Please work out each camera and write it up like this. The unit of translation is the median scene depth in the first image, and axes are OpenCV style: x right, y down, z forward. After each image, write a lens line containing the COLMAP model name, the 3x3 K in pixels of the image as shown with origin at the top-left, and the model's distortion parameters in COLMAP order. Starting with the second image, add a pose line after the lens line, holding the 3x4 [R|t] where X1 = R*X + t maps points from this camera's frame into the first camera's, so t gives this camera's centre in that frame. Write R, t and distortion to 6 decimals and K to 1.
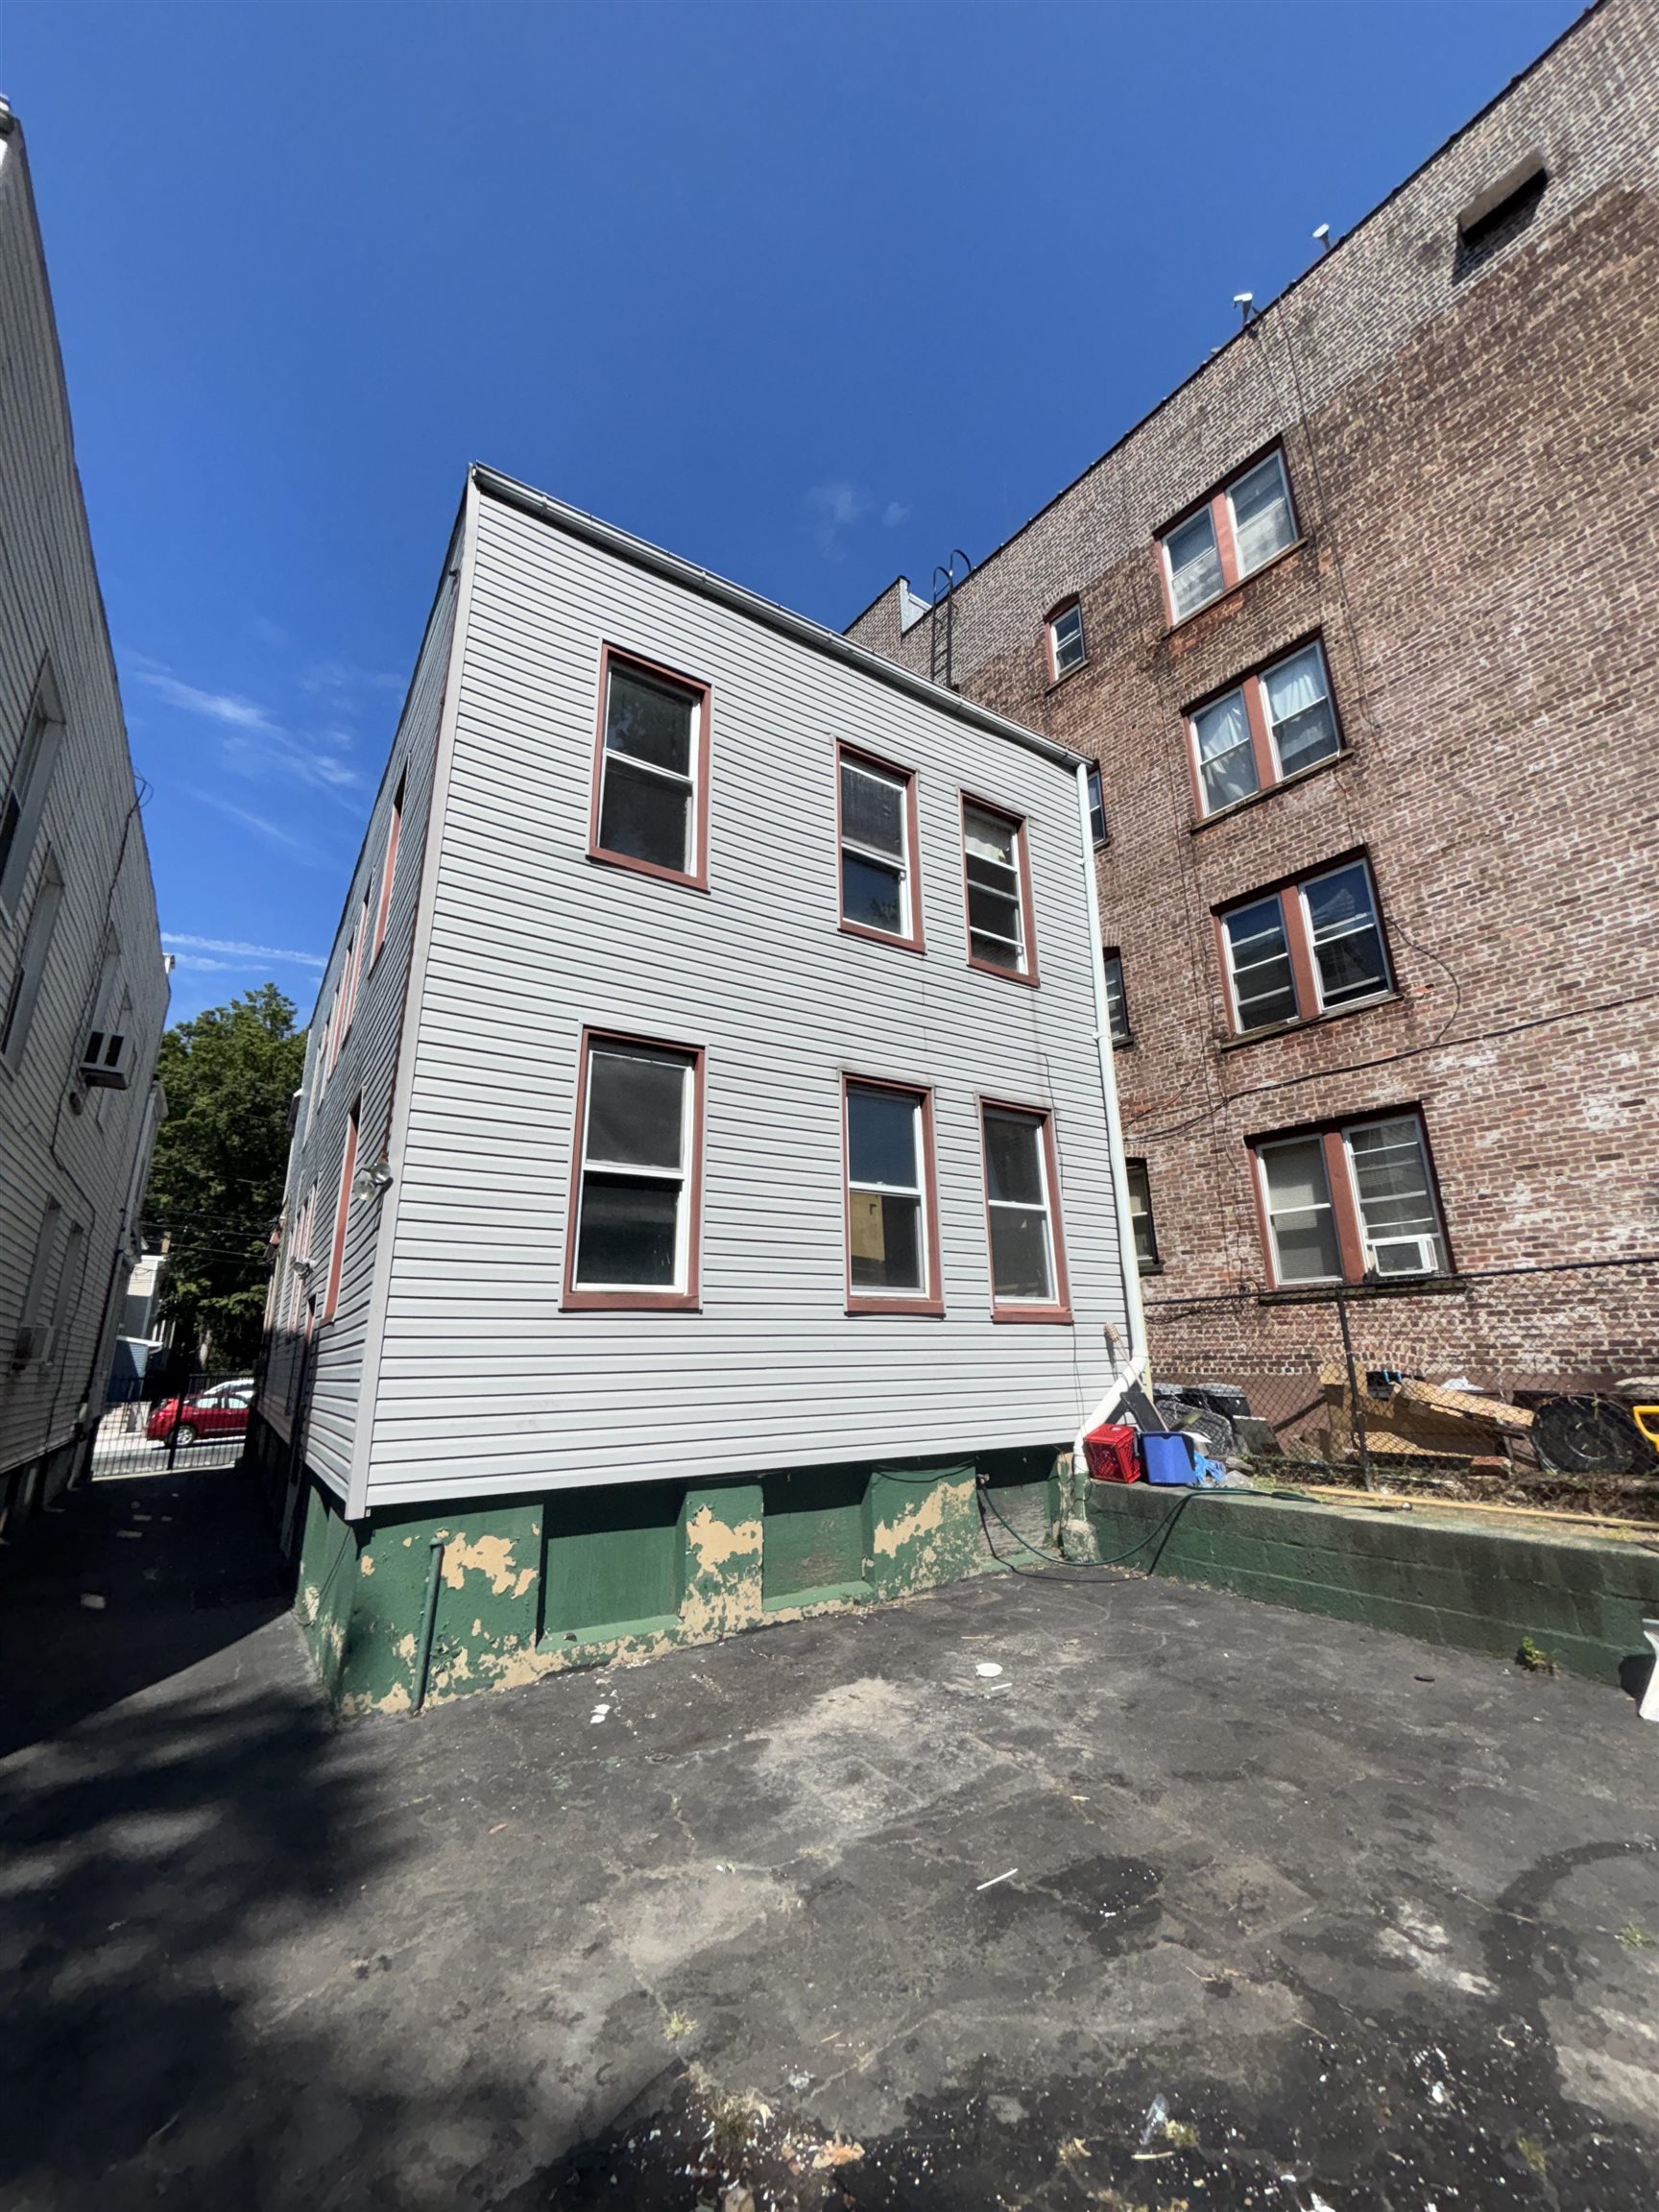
lens RADIAL K [[895.2, 0, 828.4], [0, 895.2, 1099.7], [0, 0, 1]] dist [0.006553, 0.000276]
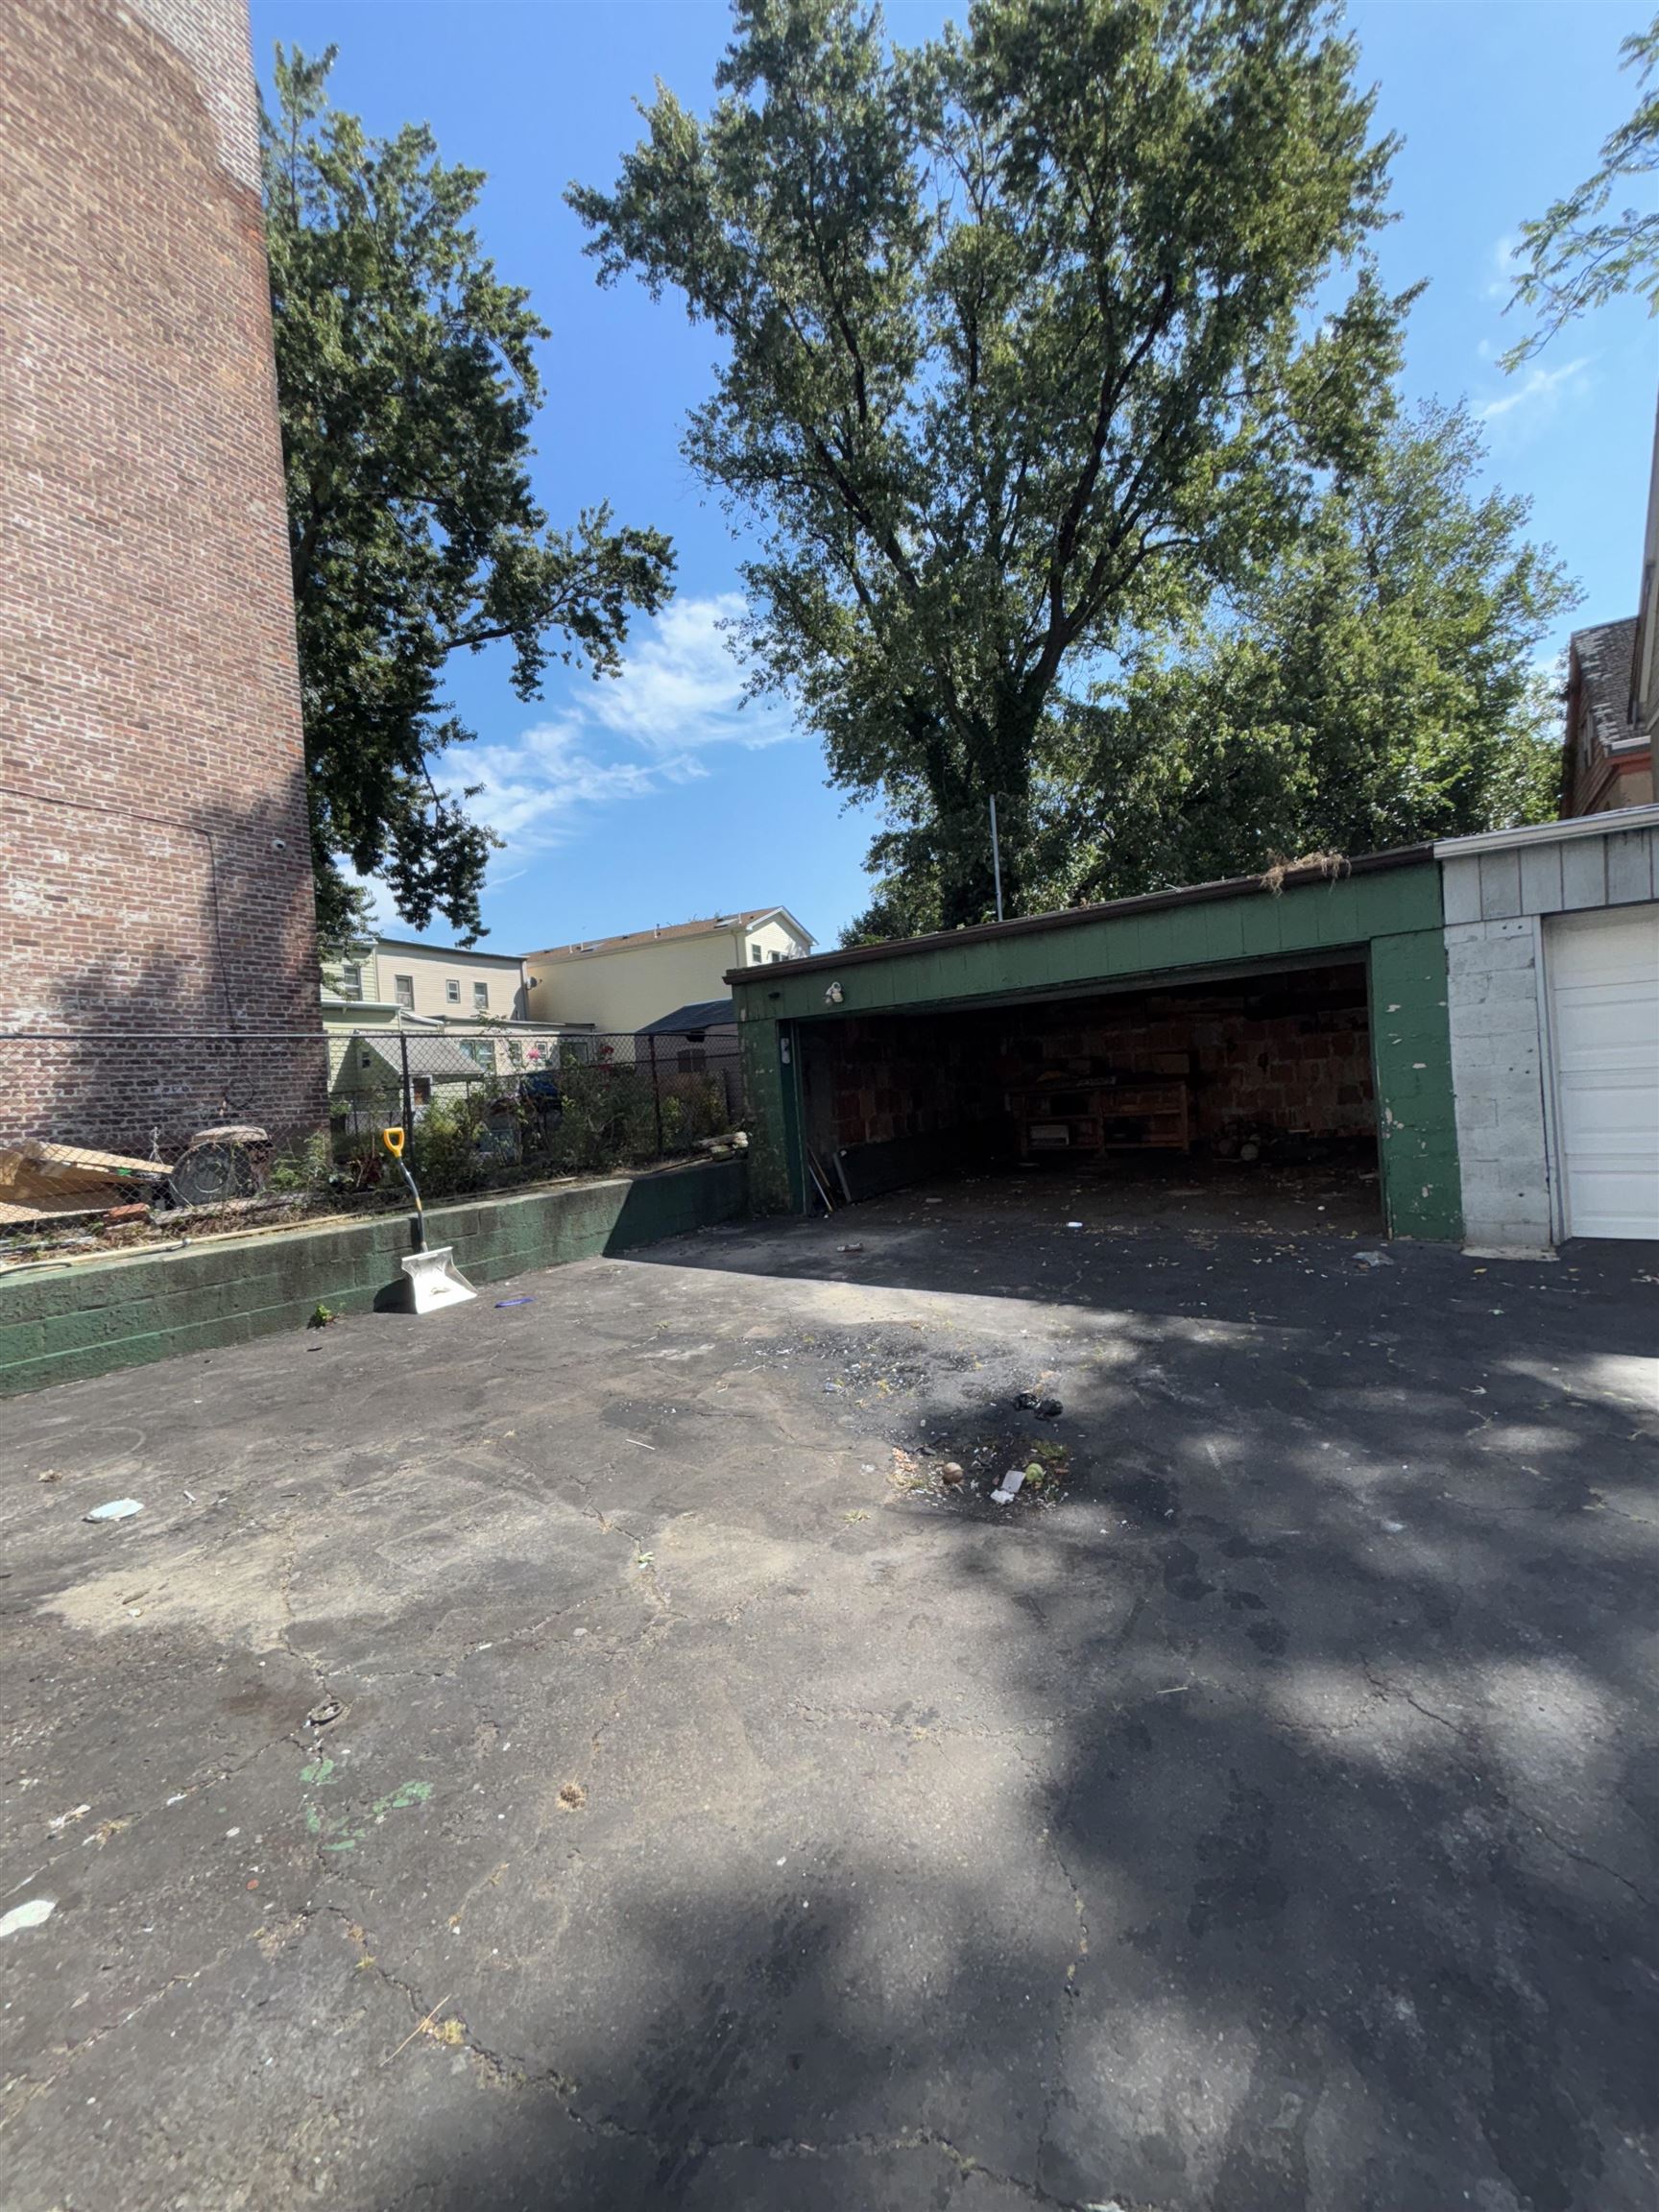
lens RADIAL K [[895.2, 0, 844.0], [0, 895.2, 1102.4], [0, 0, 1]] dist [0.006553, 0.000276]
pose [[-0.400188, 0.039855, 0.915566, -0.740312], [-0.180897, 0.975962, -0.121553, 0.340606], [-0.898402, -0.214267, -0.383358, 0.900944]]
